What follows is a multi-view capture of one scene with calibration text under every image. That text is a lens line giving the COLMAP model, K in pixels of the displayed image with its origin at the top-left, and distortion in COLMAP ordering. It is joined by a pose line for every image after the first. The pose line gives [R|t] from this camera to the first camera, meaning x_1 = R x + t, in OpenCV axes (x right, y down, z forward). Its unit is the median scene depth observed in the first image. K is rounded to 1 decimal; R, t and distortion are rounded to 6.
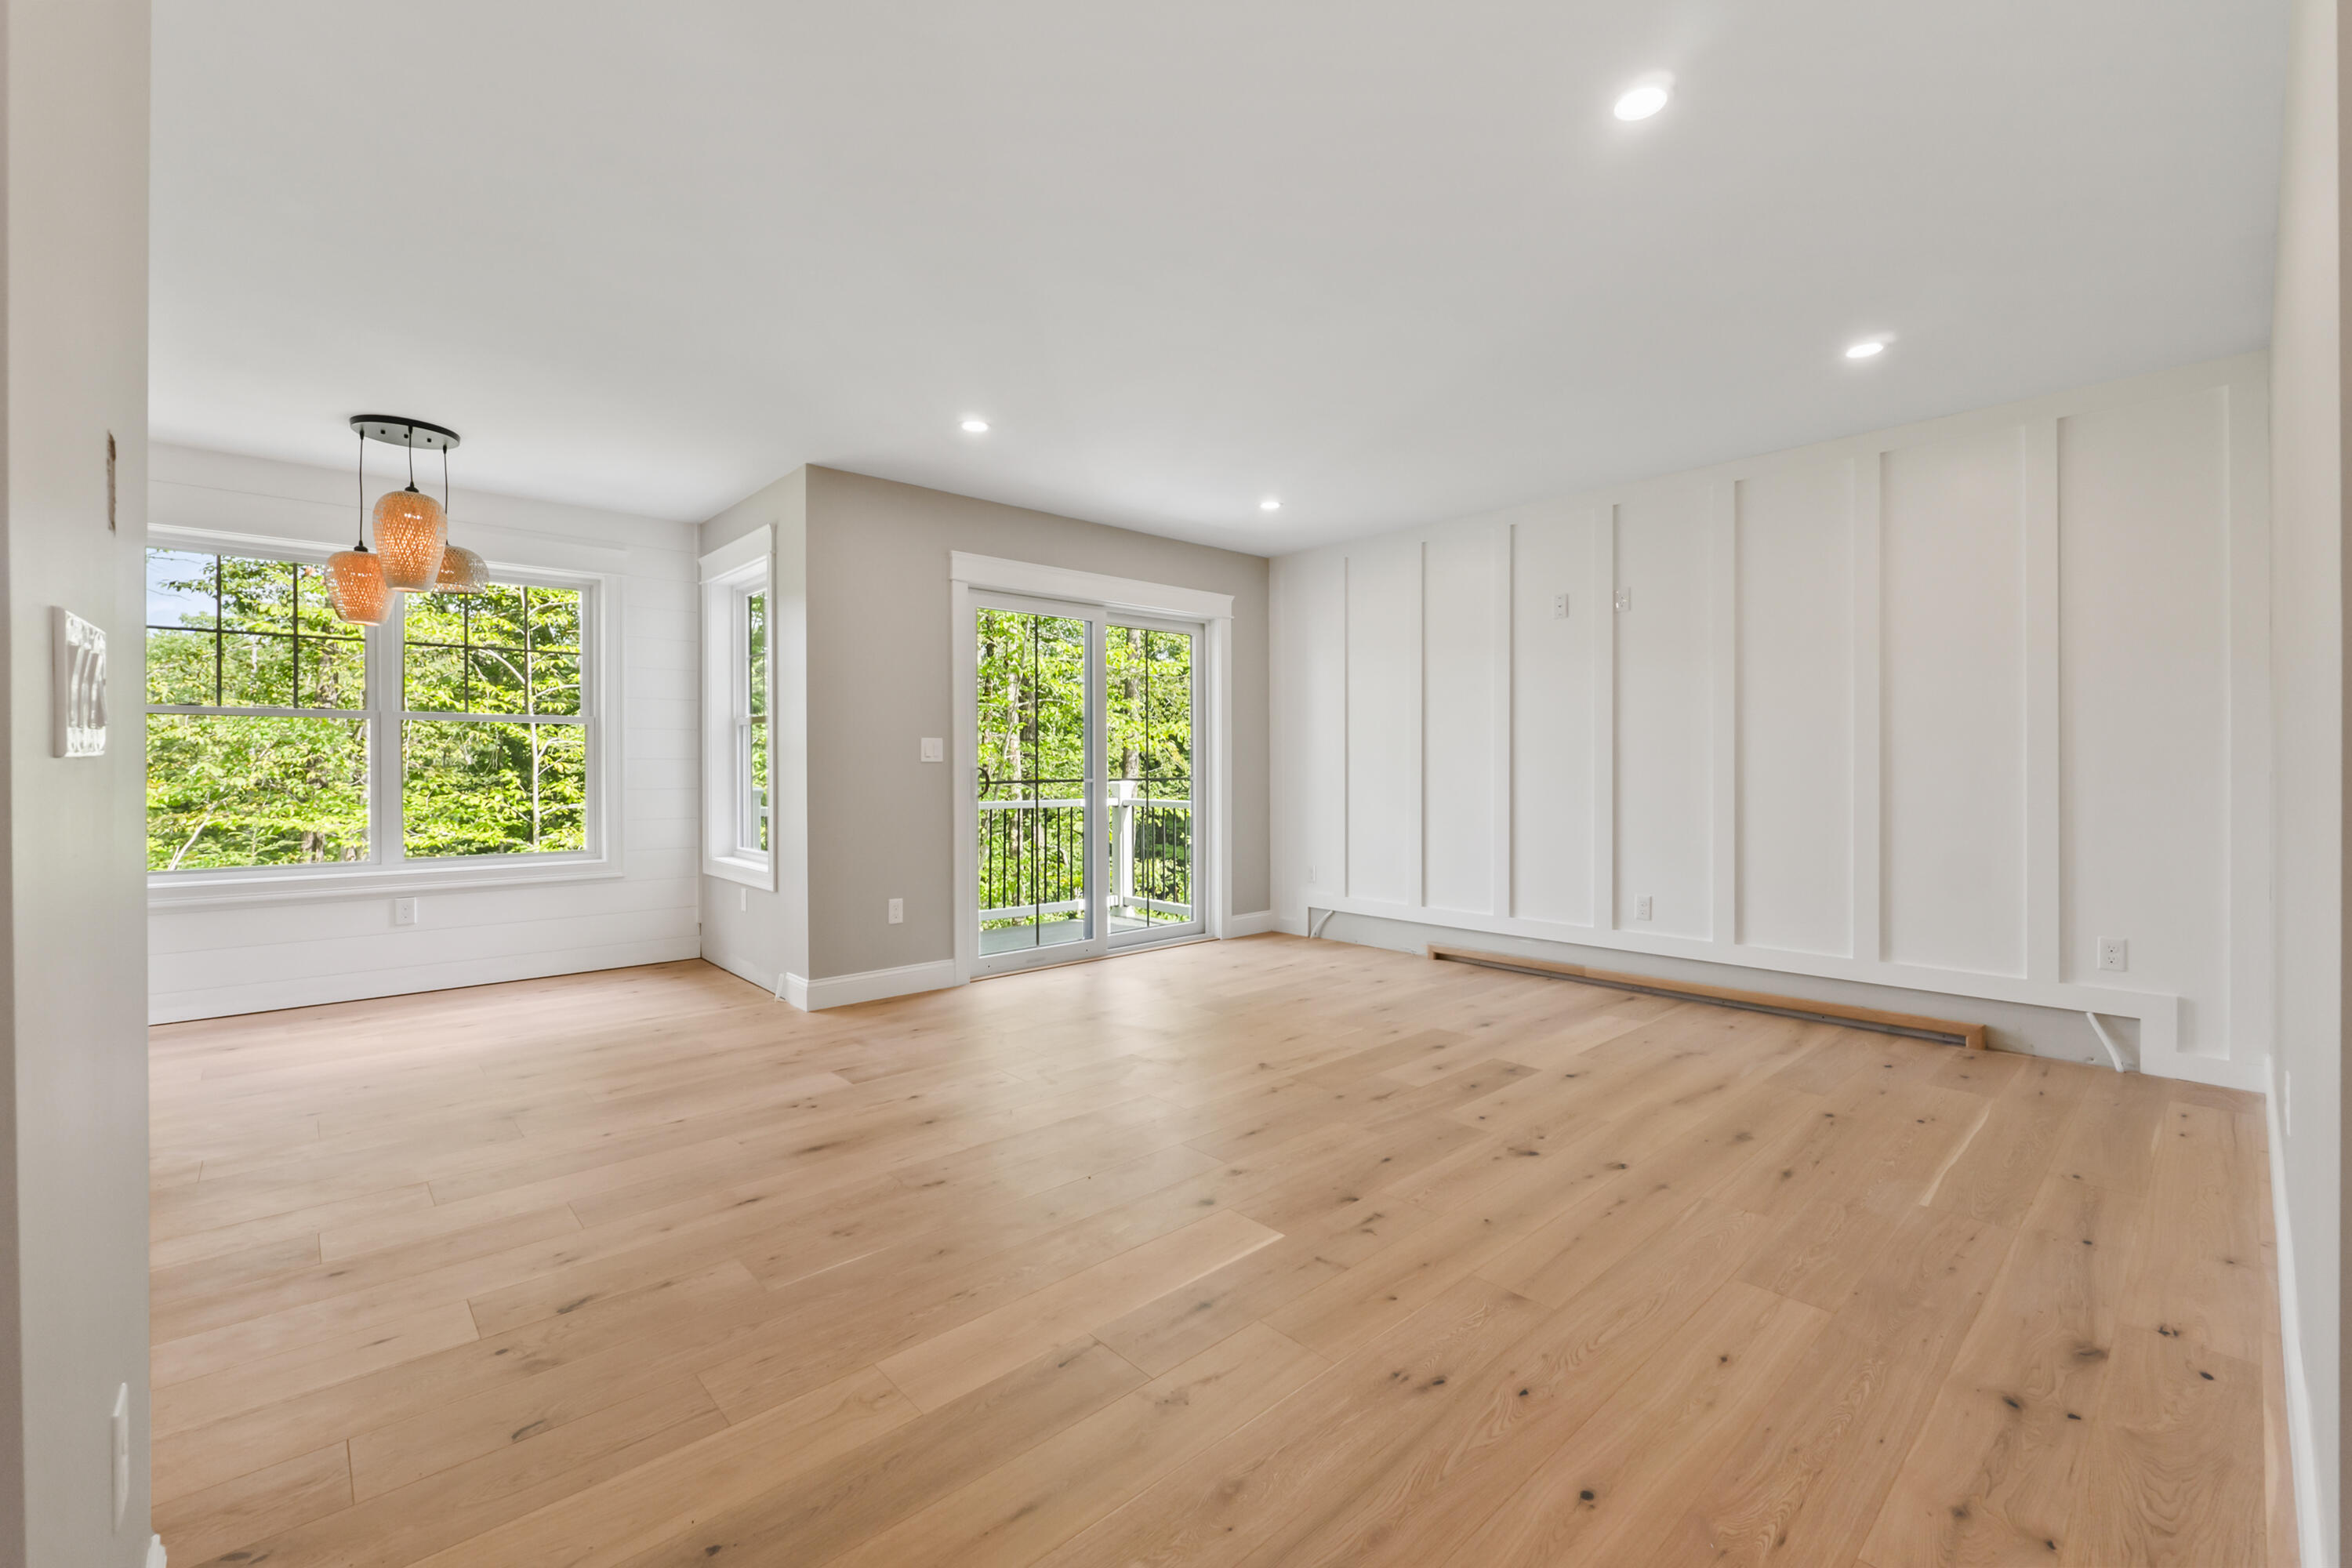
lens RADIAL K [[981.4, 0, 1176.4], [0, 981.4, 770.6], [0, 0, 1]] dist [-0.007409, 0.000138]
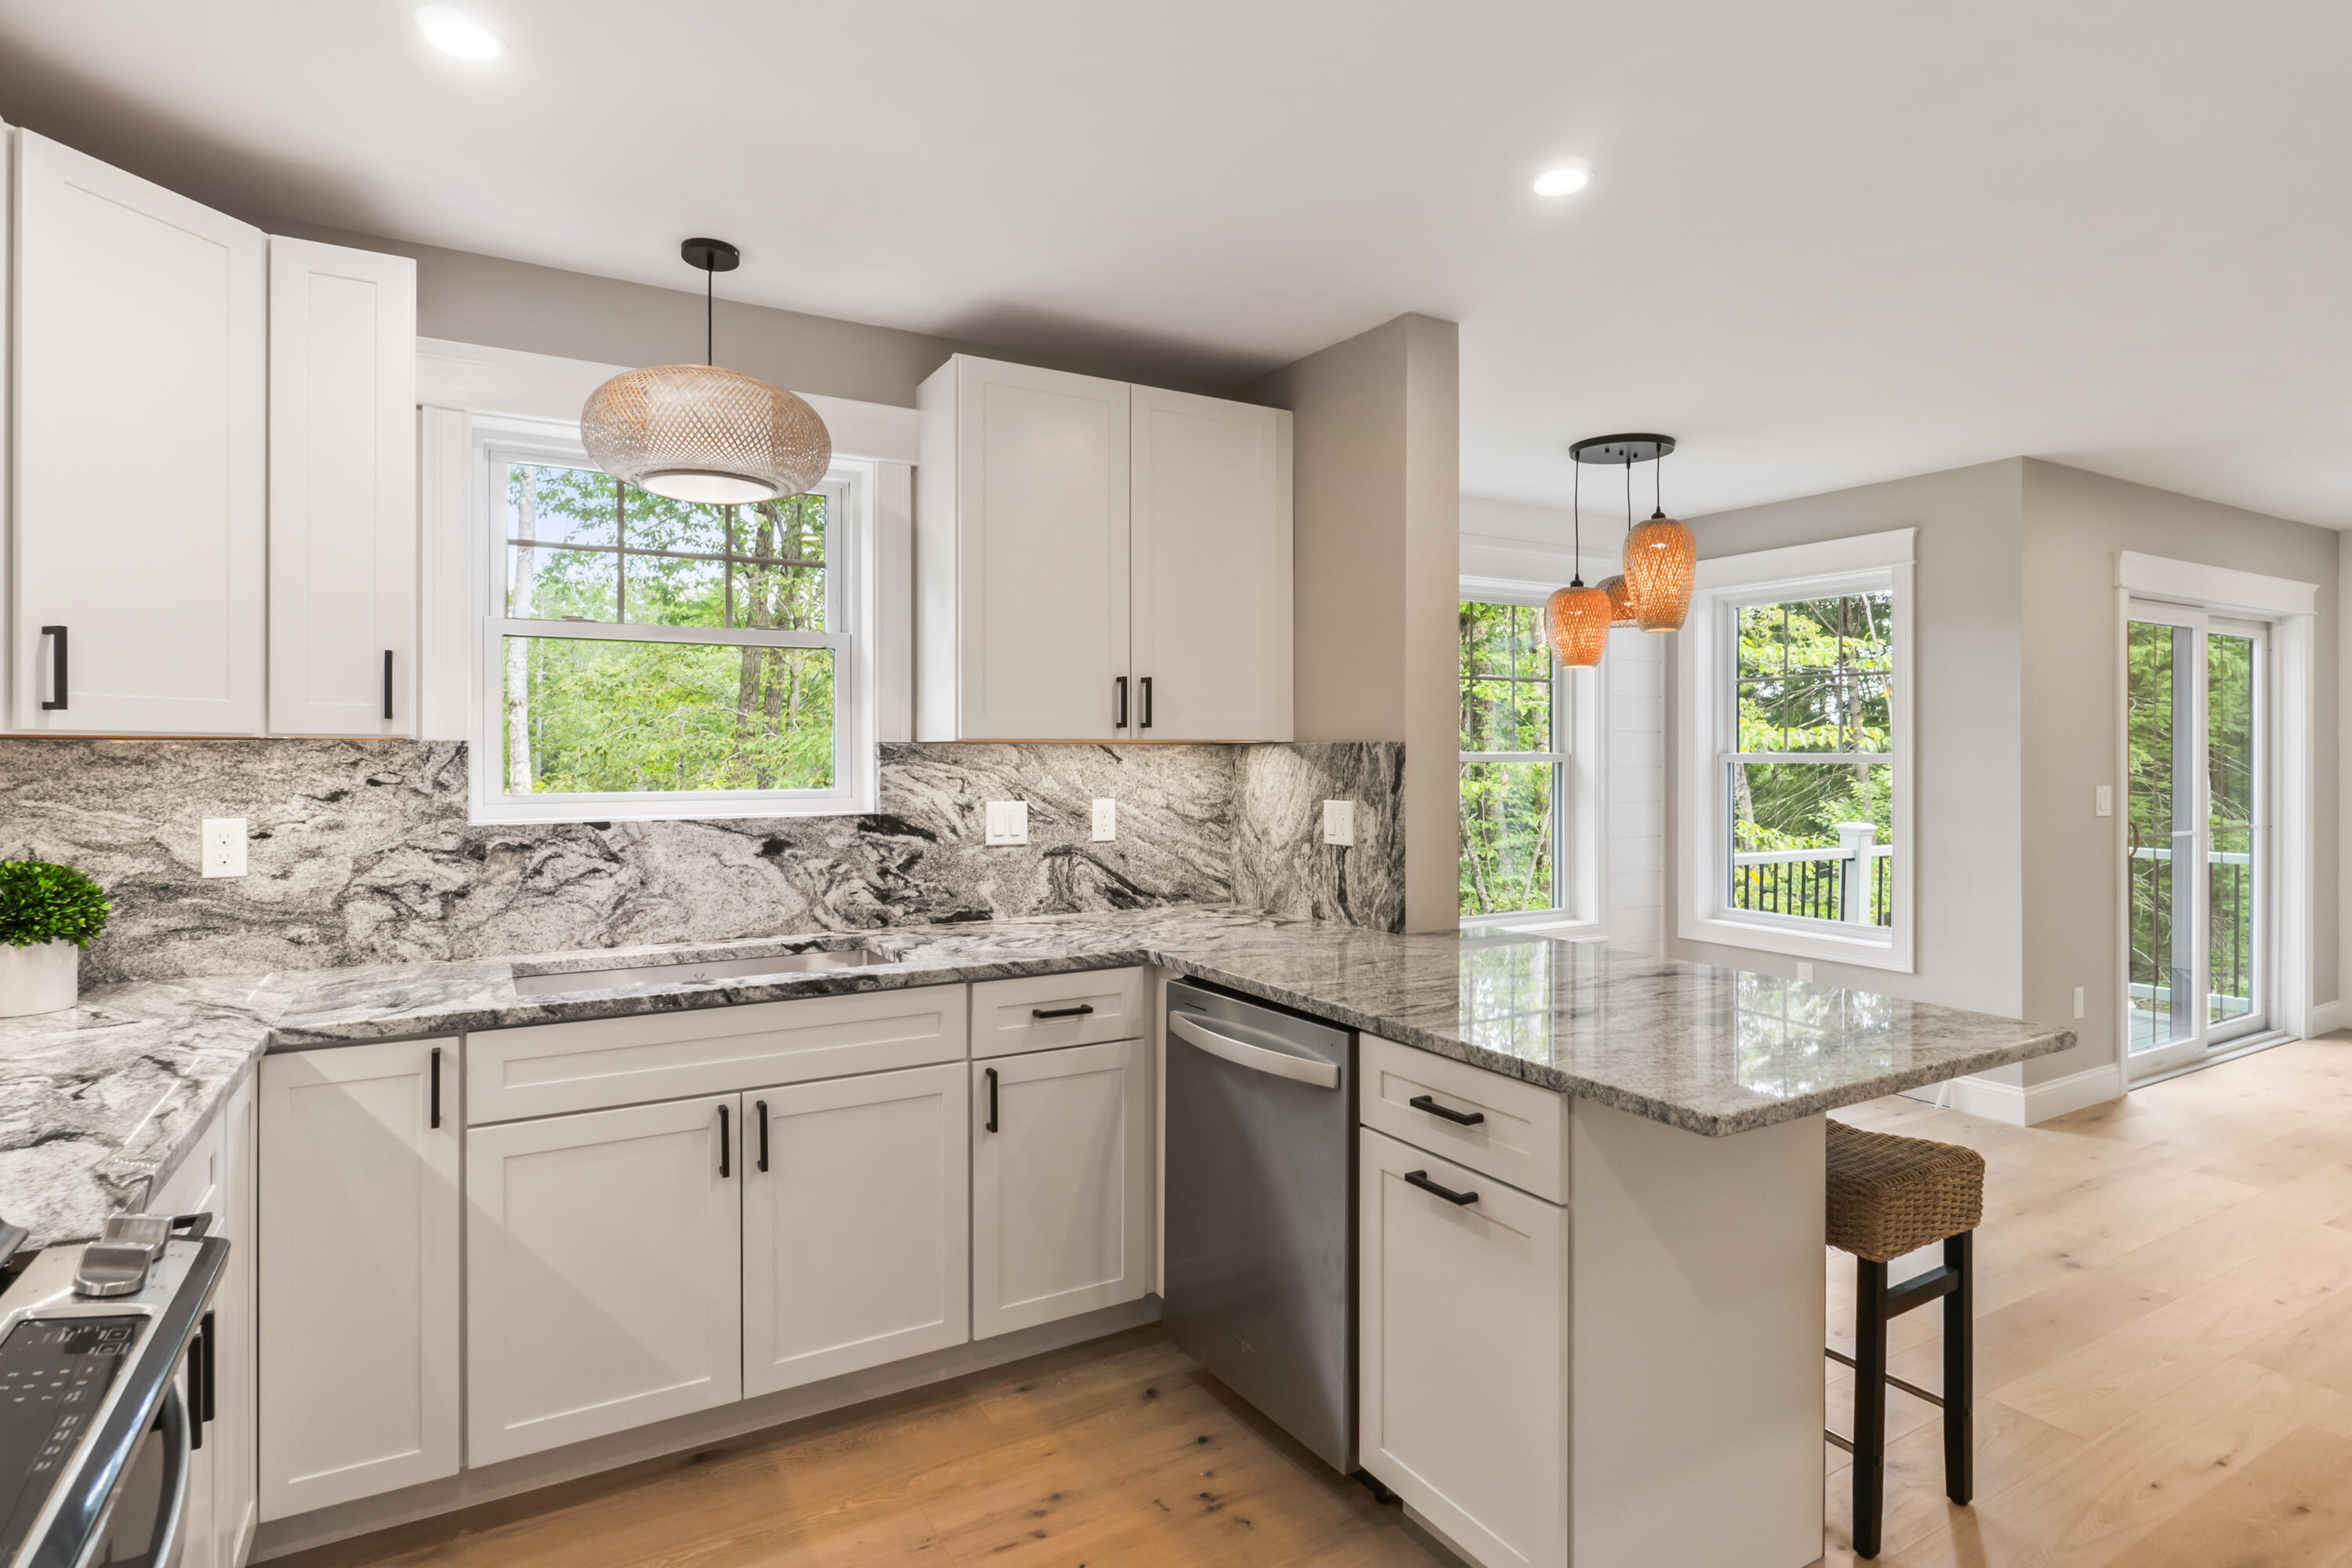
lens RADIAL K [[1181.7, 0, 1144.0], [0, 1181.7, 754.9], [0, 0, 1]] dist [0.004883, 0.001205]
pose [[0.974667, 0.001442, -0.223656, -1.133546], [-0.002815, 0.999979, -0.005822, -0.072738], [0.223643, 0.006304, 0.974651, -0.170731]]
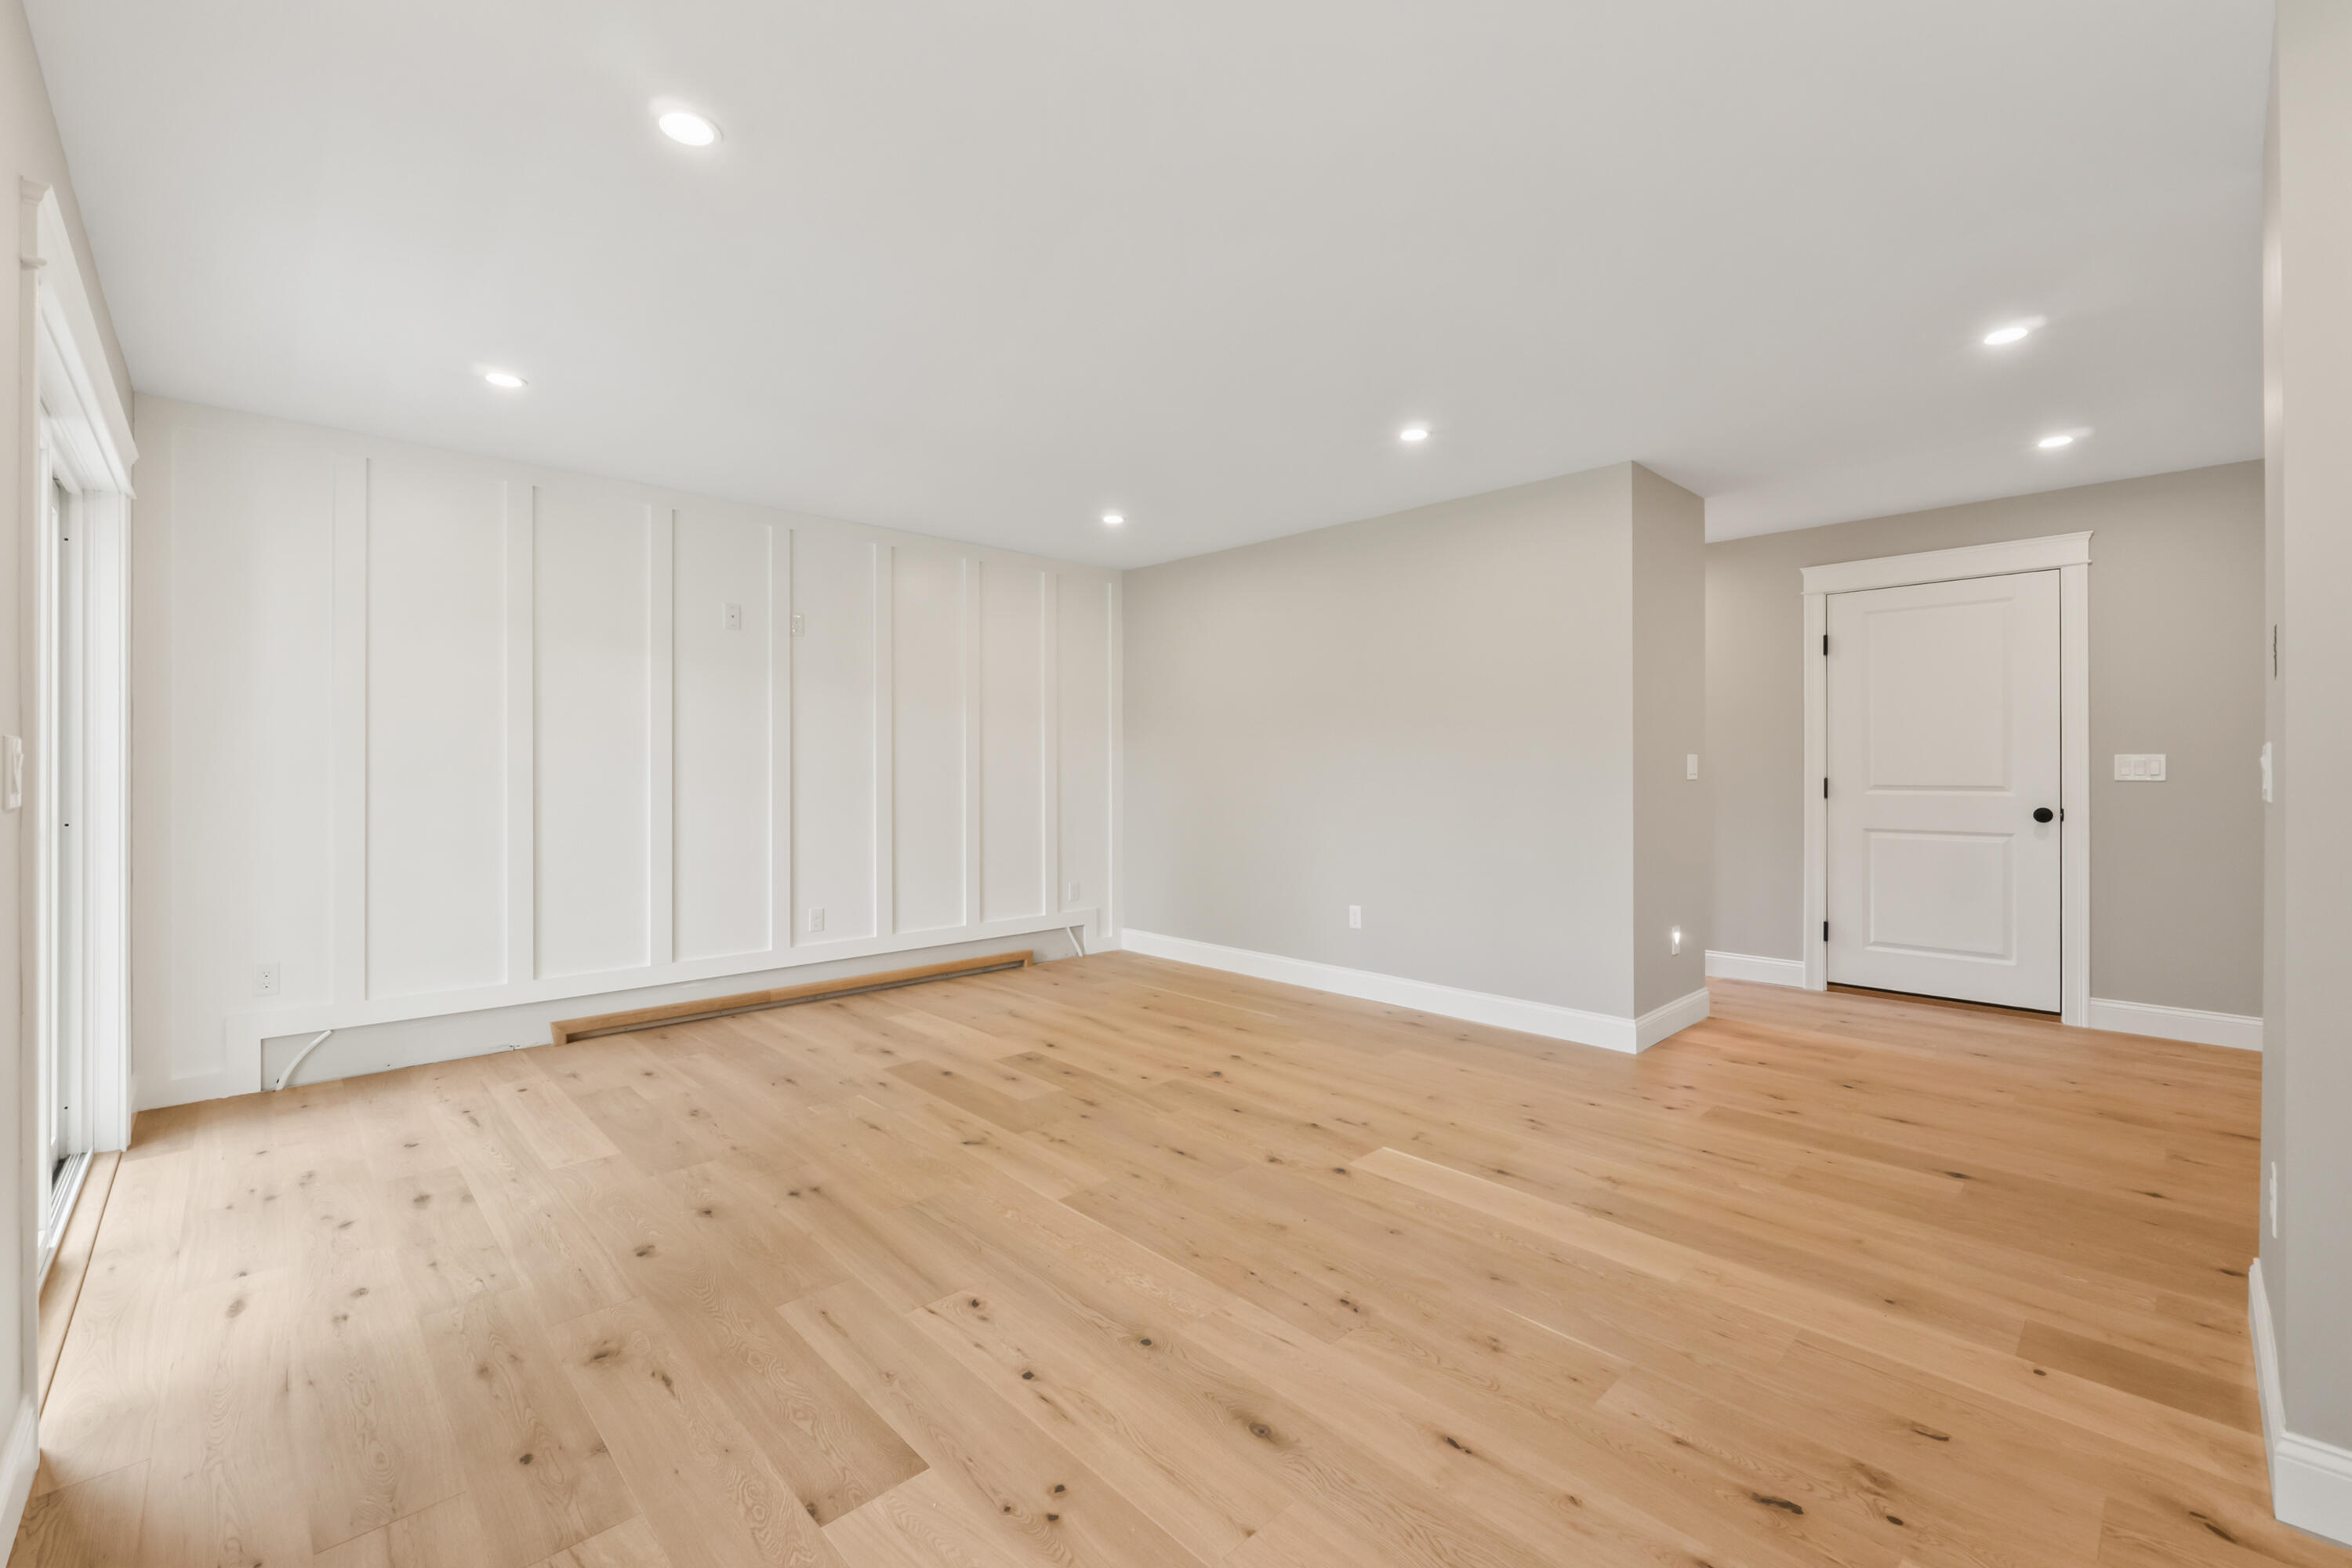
lens RADIAL K [[981.4, 0, 1176.4], [0, 981.4, 770.6], [0, 0, 1]] dist [-0.007409, 0.000138]
pose [[-0.025668, 0.000082, 0.999671, -0.819078], [0.006481, 0.999979, 0.000085, -0.026351], [-0.999650, 0.006481, -0.025668, 0.886627]]
